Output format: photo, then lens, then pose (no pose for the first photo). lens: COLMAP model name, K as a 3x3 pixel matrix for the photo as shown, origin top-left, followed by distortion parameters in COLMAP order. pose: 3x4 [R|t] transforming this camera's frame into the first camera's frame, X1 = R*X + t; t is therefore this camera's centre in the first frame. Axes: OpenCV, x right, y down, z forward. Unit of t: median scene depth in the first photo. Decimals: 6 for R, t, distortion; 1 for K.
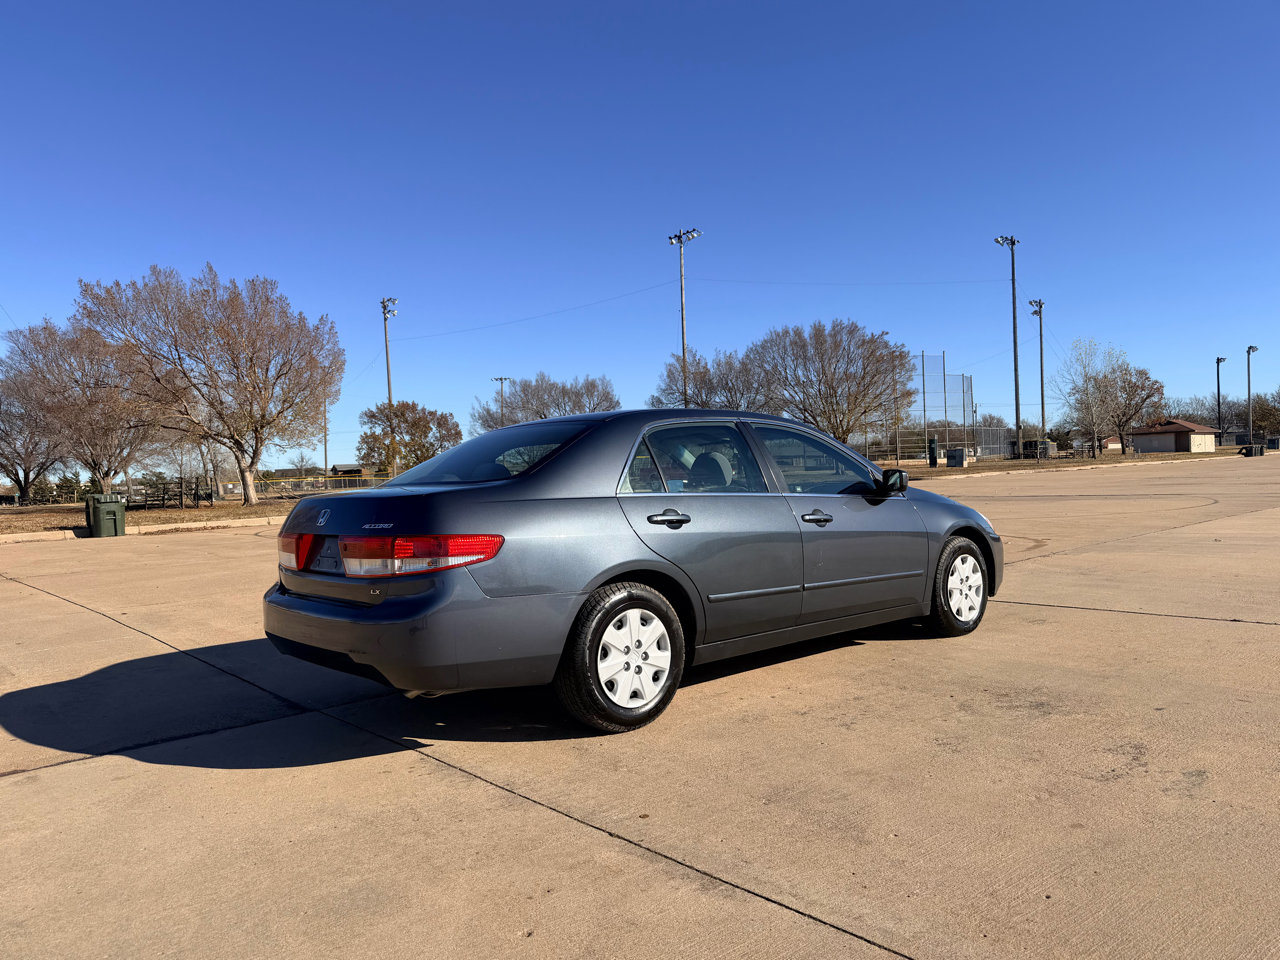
lens RADIAL K [[879.2, 0, 642.5], [0, 879.2, 493.3], [0, 0, 1]] dist [0.098387, -0.143930]
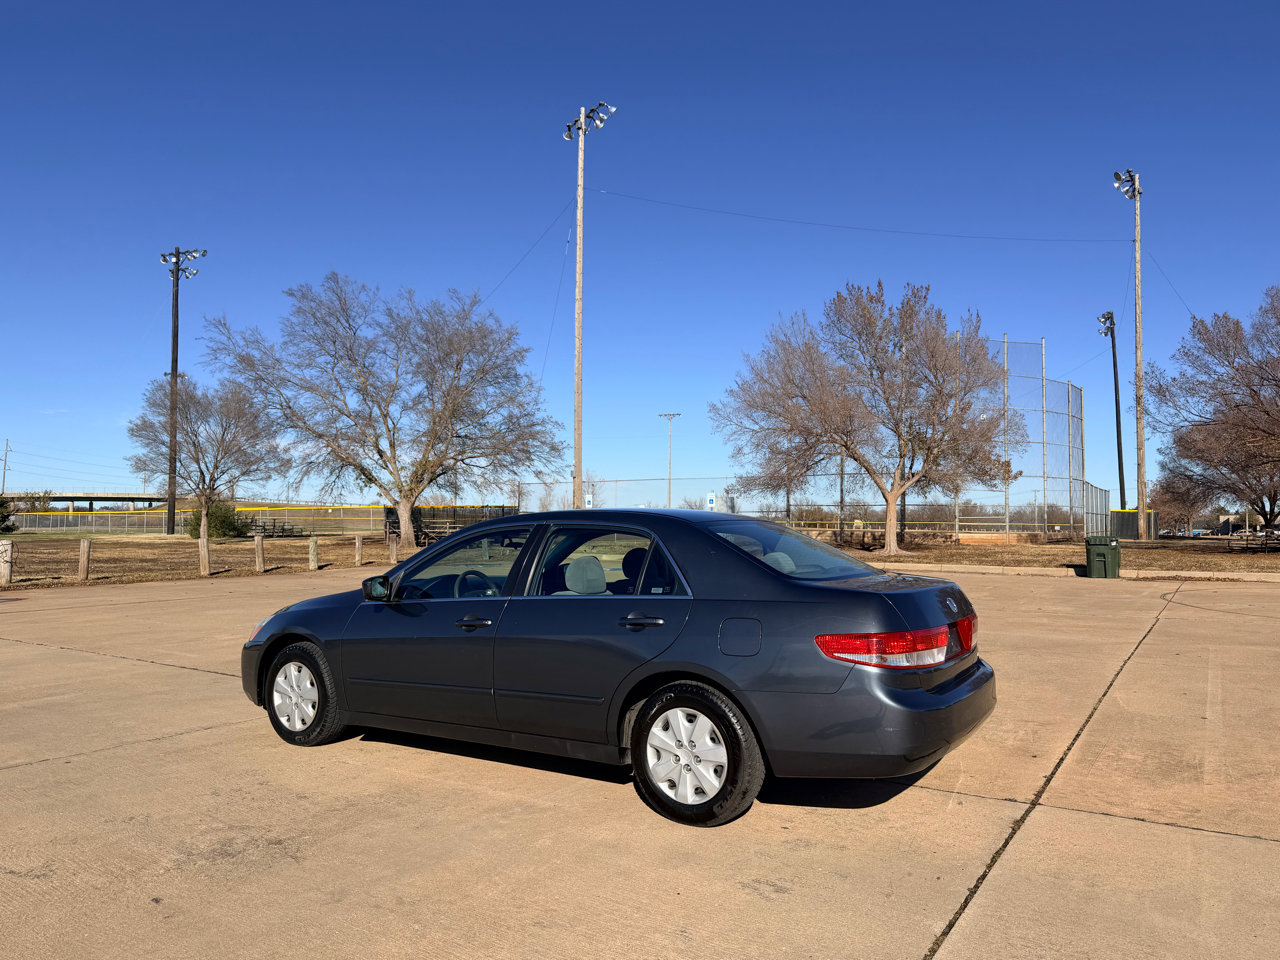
lens RADIAL K [[887.8, 0, 637.2], [0, 887.8, 483.4], [0, 0, 1]] dist [0.069521, -0.098482]
pose [[0.254120, -0.004172, -0.967164, 0.093883], [-0.035292, 0.999285, -0.013583, -0.009560], [0.966529, 0.037585, 0.253791, 0.075007]]
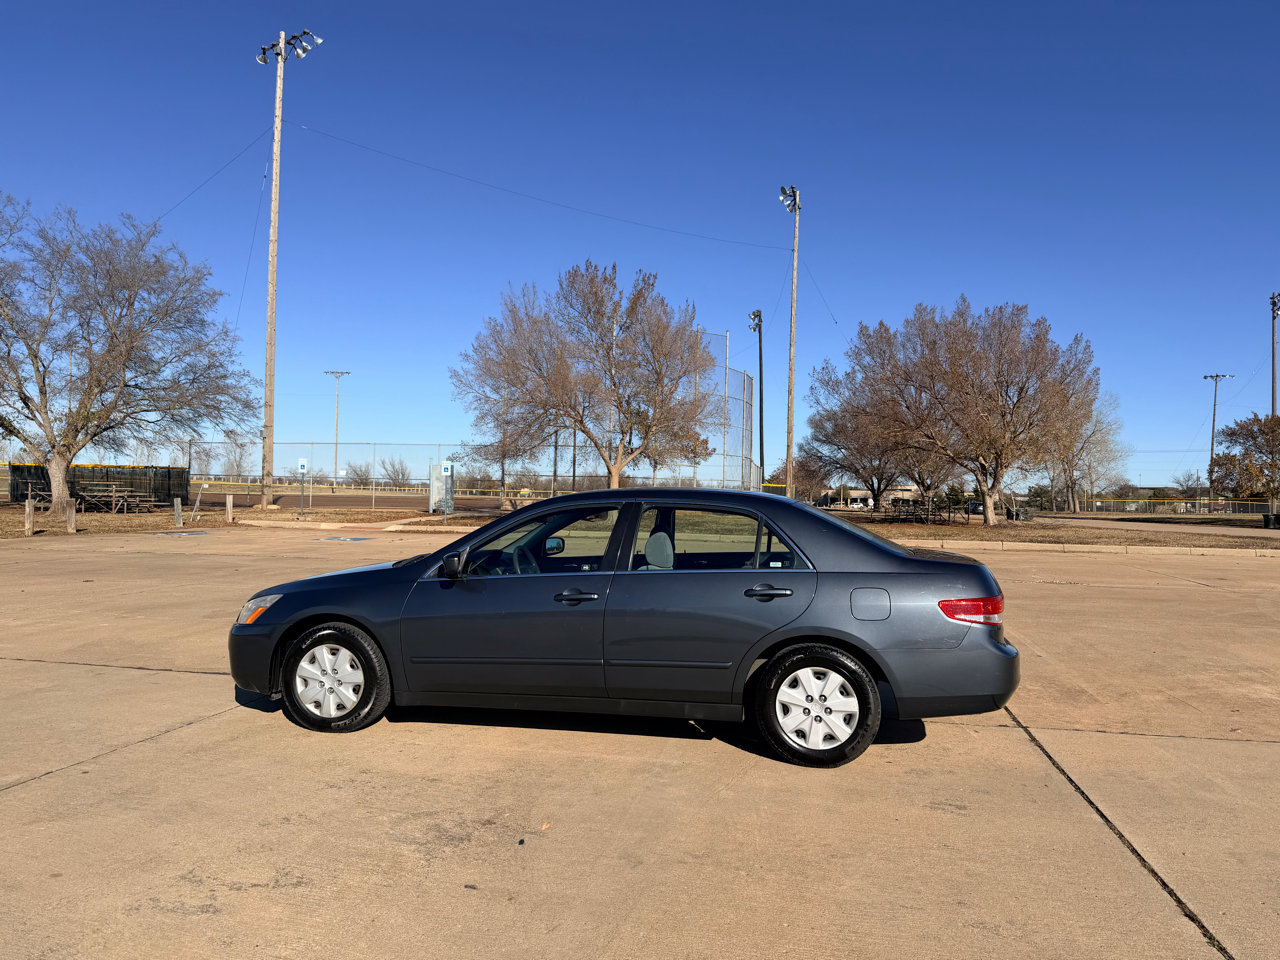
lens RADIAL K [[887.4, 0, 639.7], [0, 887.4, 475.9], [0, 0, 1]] dist [0.069063, -0.086772]
pose [[0.592514, 0.033353, -0.804869, 0.082112], [-0.061814, 0.998079, -0.004146, -0.008795], [0.803185, 0.052209, 0.593437, 0.038222]]
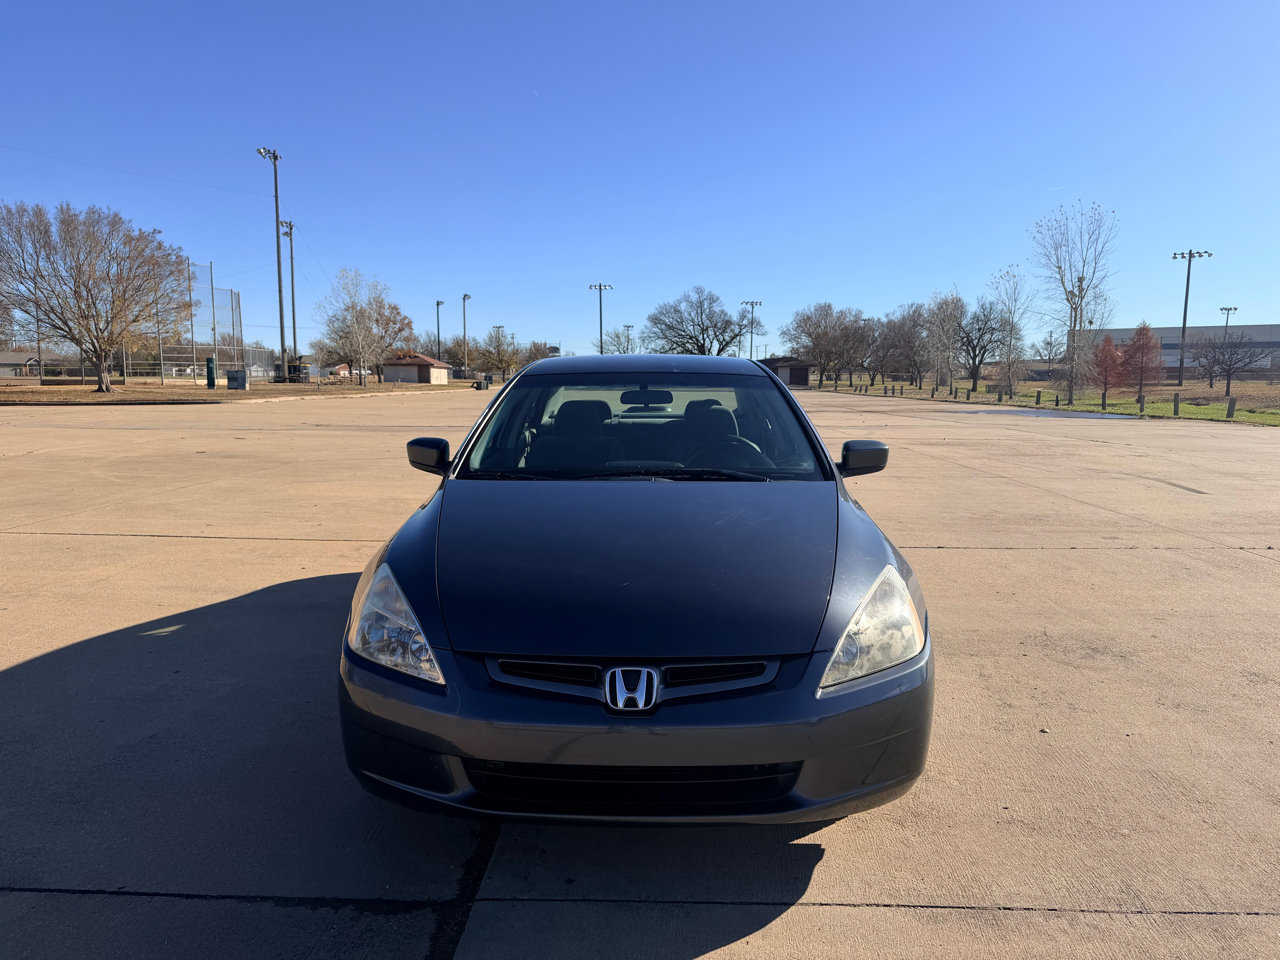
lens RADIAL K [[888.3, 0, 640.4], [0, 888.3, 482.7], [0, 0, 1]] dist [0.084658, -0.113048]
pose [[0.688667, -0.038901, 0.724033, -0.047527], [-0.014618, 0.997612, 0.067503, -0.002268], [-0.724930, -0.057071, 0.686454, 0.042249]]
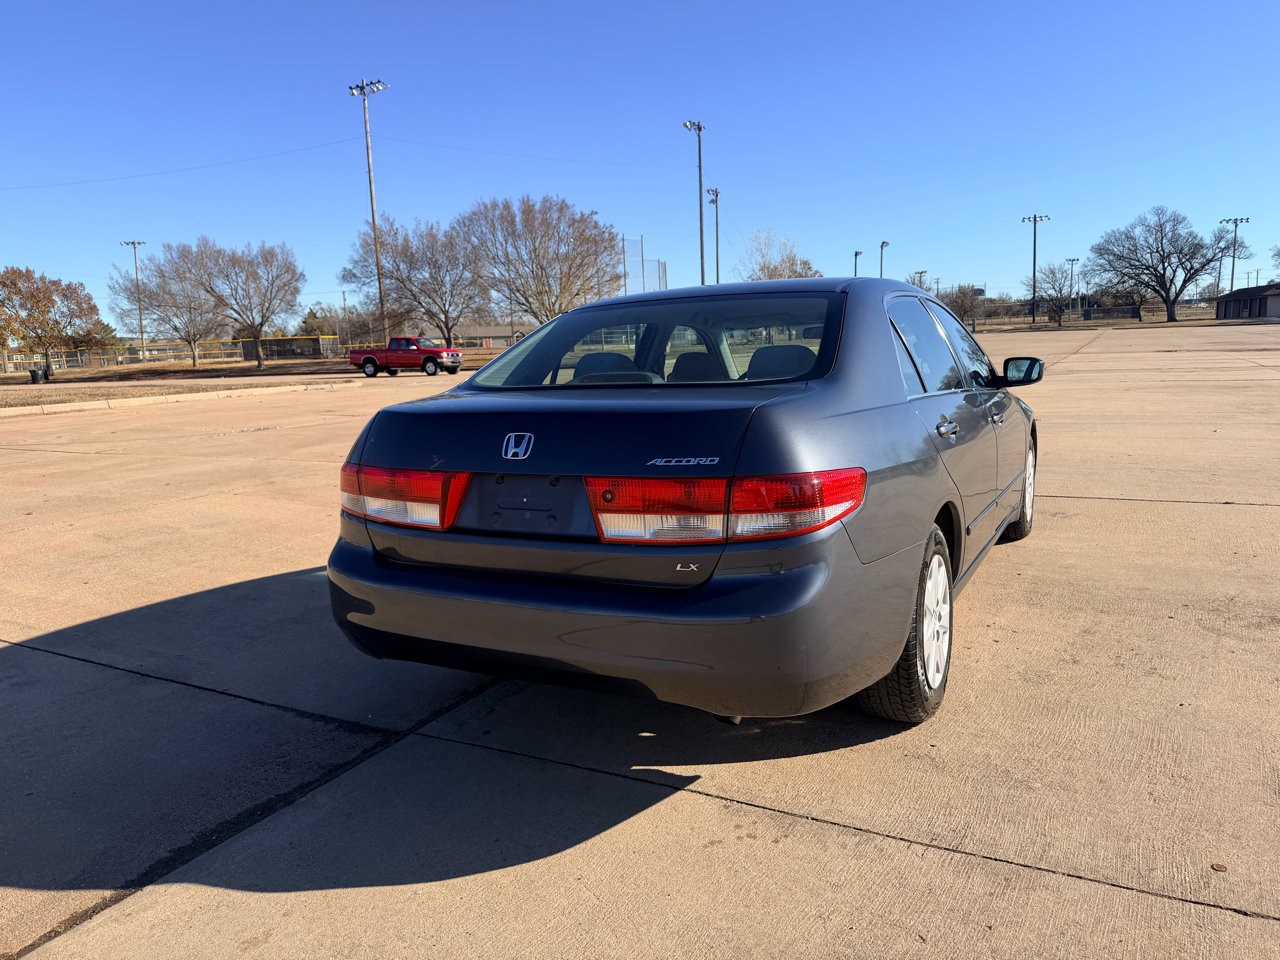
lens RADIAL K [[888.6, 0, 642.2], [0, 888.6, 481.9], [0, 0, 1]] dist [0.072334, -0.102181]
pose [[0.938693, -0.050966, 0.340965, -0.030095], [0.010597, 0.992811, 0.119226, -0.001189], [-0.344590, -0.108303, 0.932485, 0.024721]]
